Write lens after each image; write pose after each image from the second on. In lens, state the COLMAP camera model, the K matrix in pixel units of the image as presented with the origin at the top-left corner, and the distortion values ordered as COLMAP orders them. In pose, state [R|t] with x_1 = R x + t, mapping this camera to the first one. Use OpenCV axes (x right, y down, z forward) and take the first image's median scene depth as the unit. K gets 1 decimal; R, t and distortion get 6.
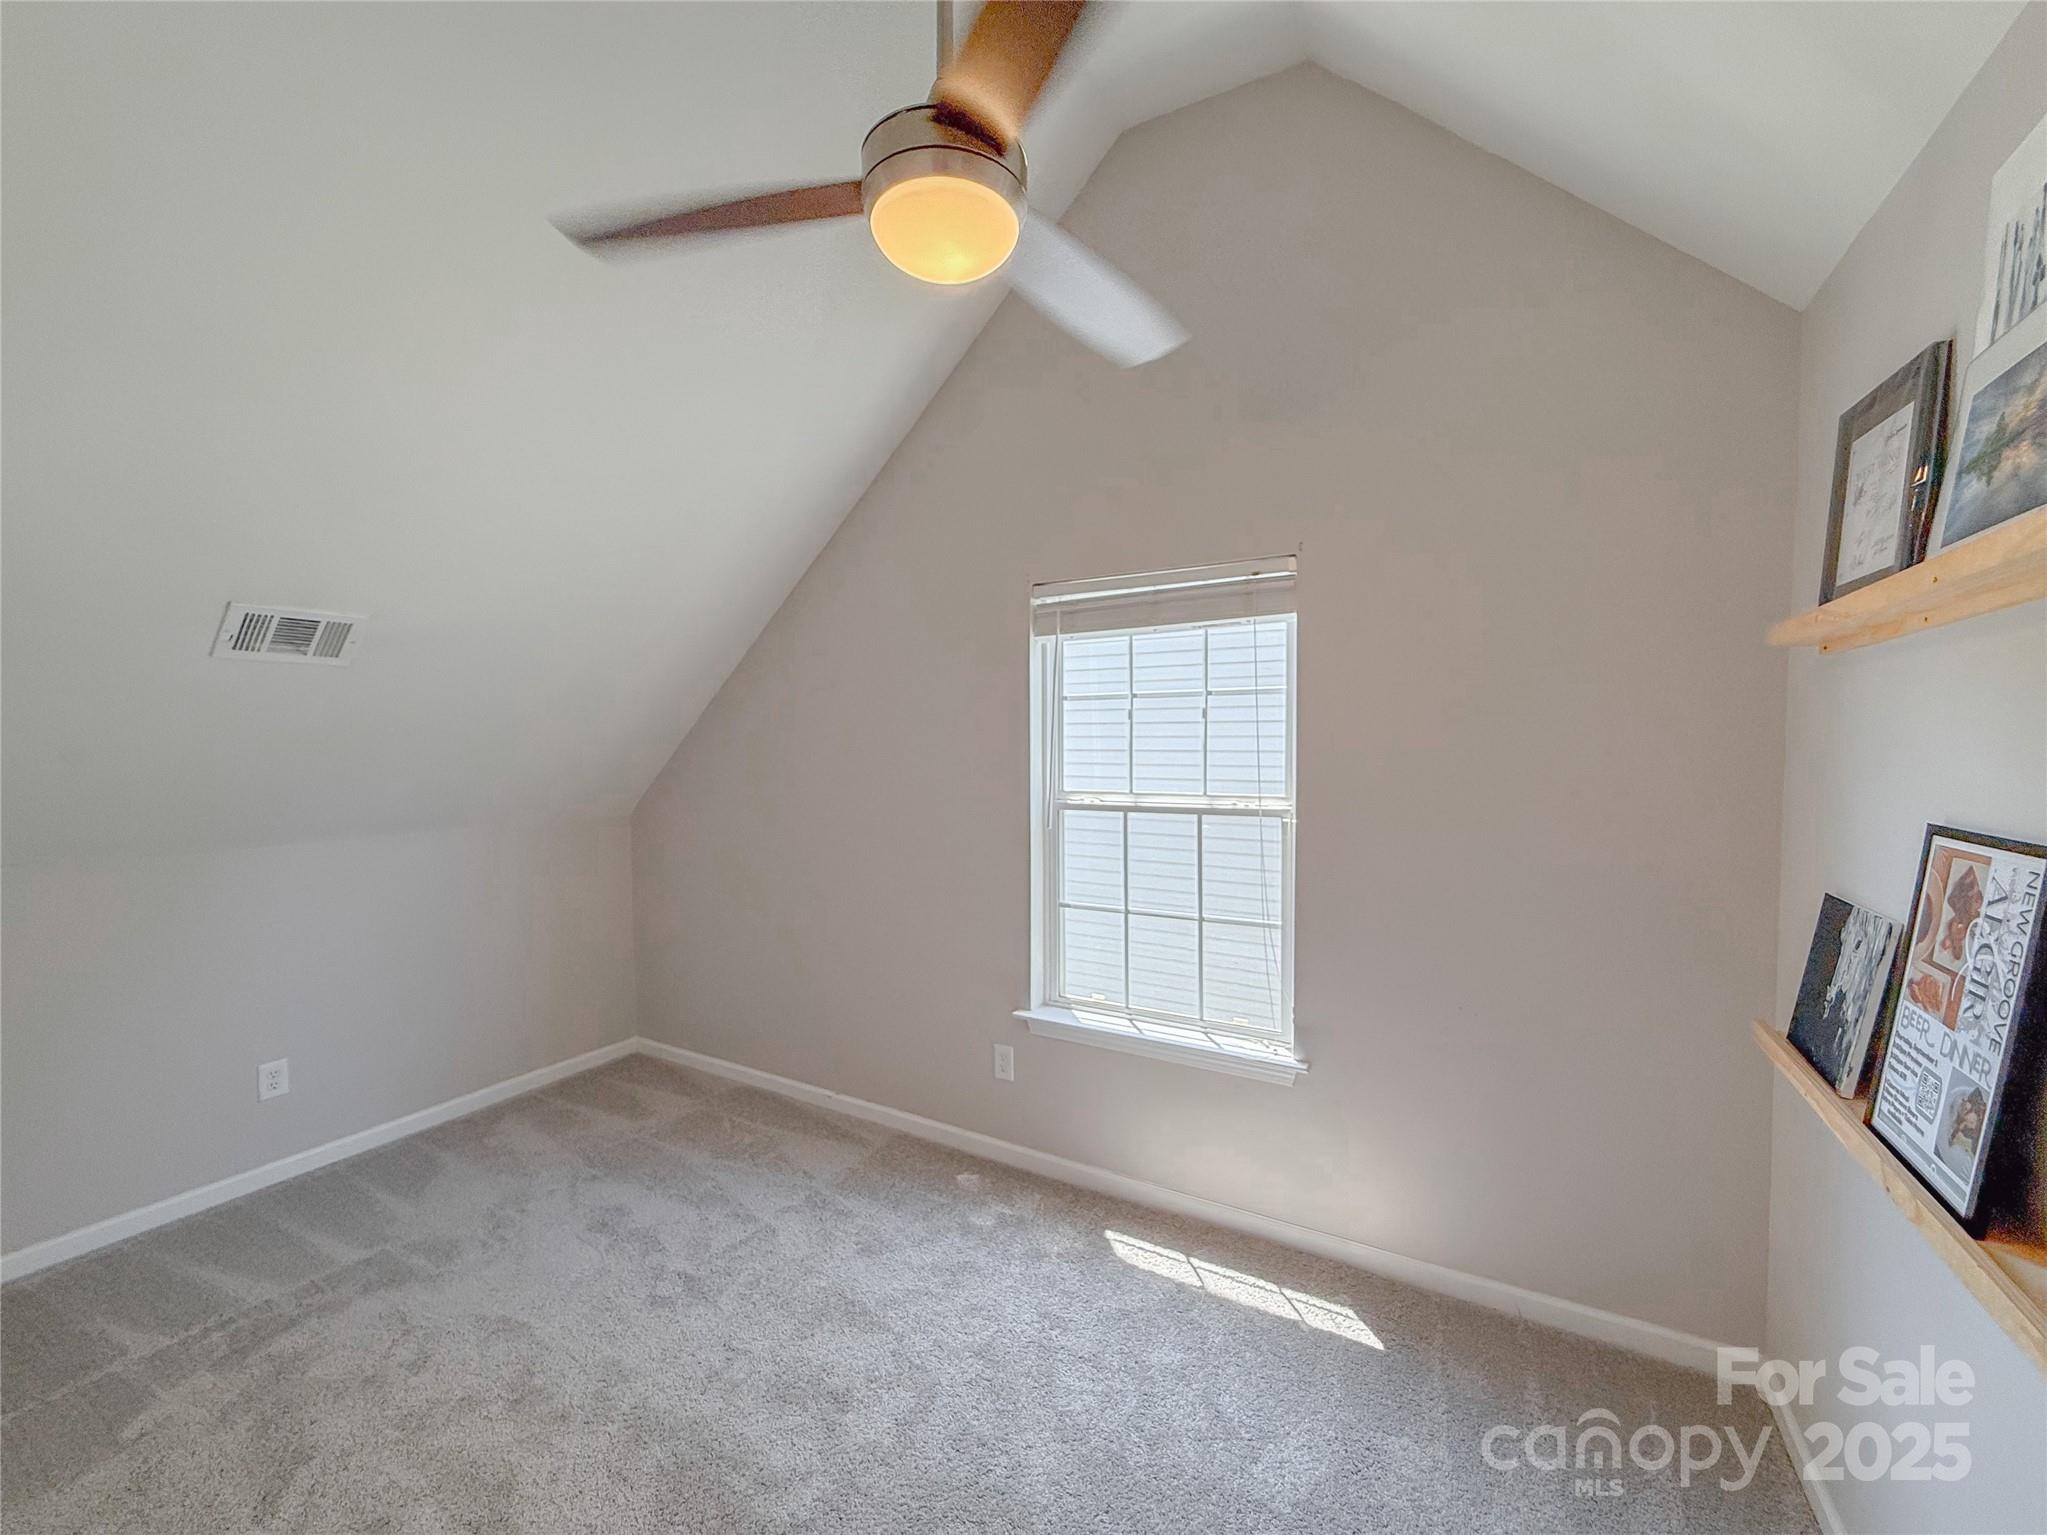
lens RADIAL K [[812.1, 0, 1019.8], [0, 812.1, 769.1], [0, 0, 1]] dist [-0.000708, -0.000096]
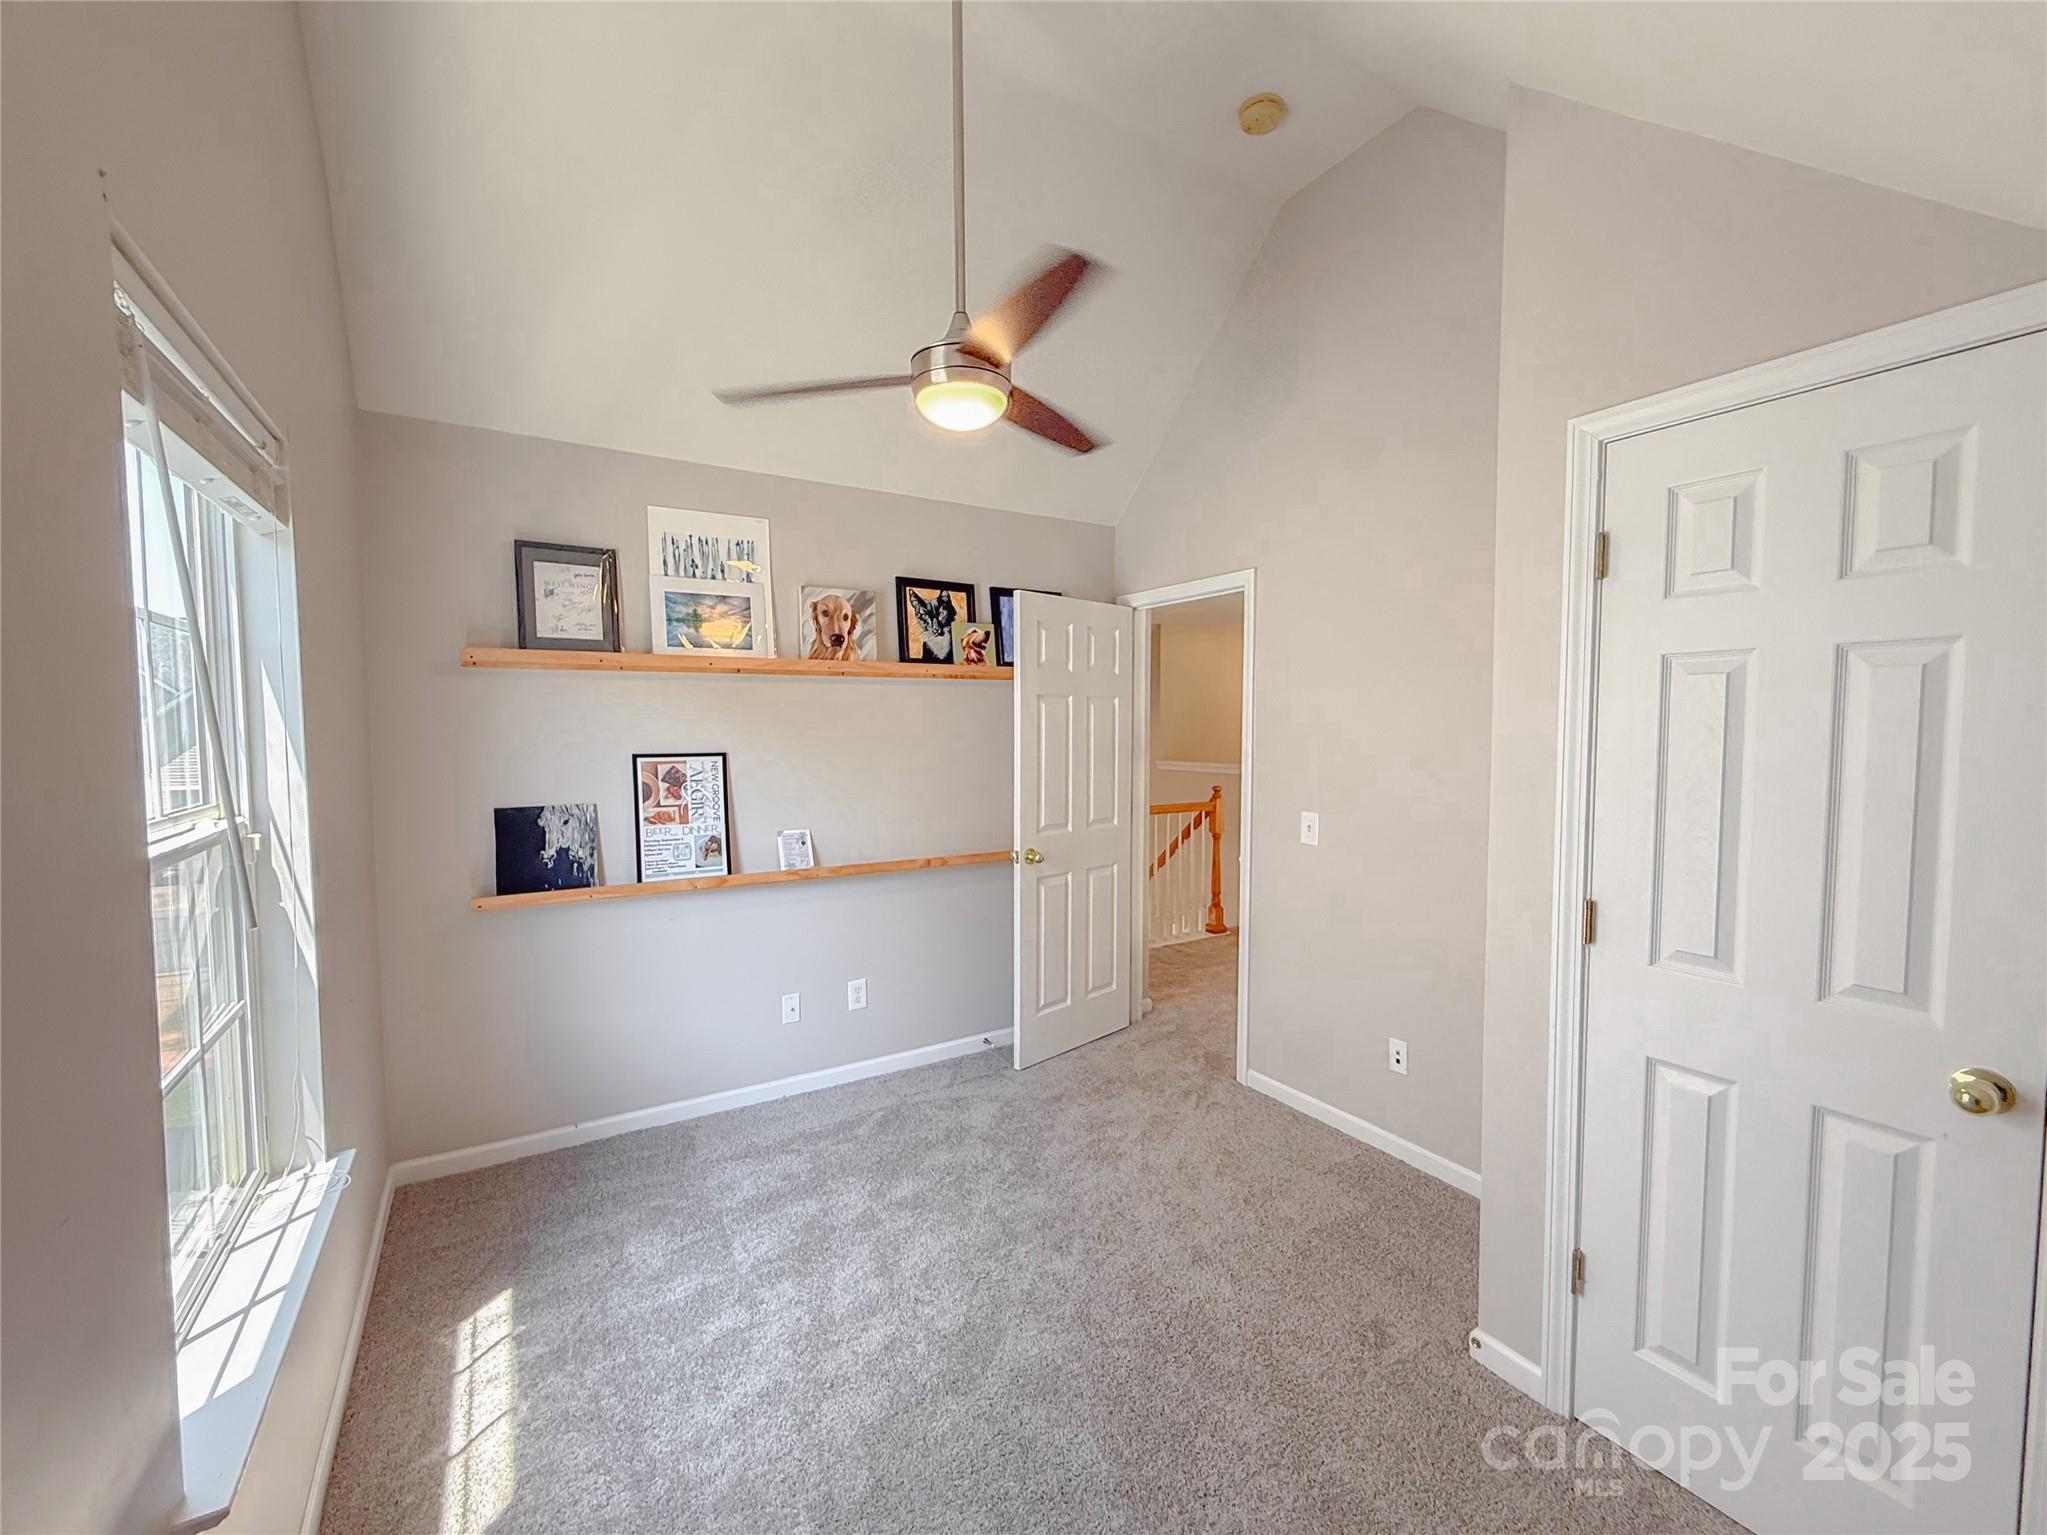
lens RADIAL K [[812.1, 0, 1019.8], [0, 812.1, 769.1], [0, 0, 1]] dist [-0.000708, -0.000096]
pose [[-0.884214, -0.026854, 0.466309, -1.004882], [0.017242, 0.995789, 0.090040, -0.085060], [-0.466763, 0.087655, -0.880028, 2.520907]]
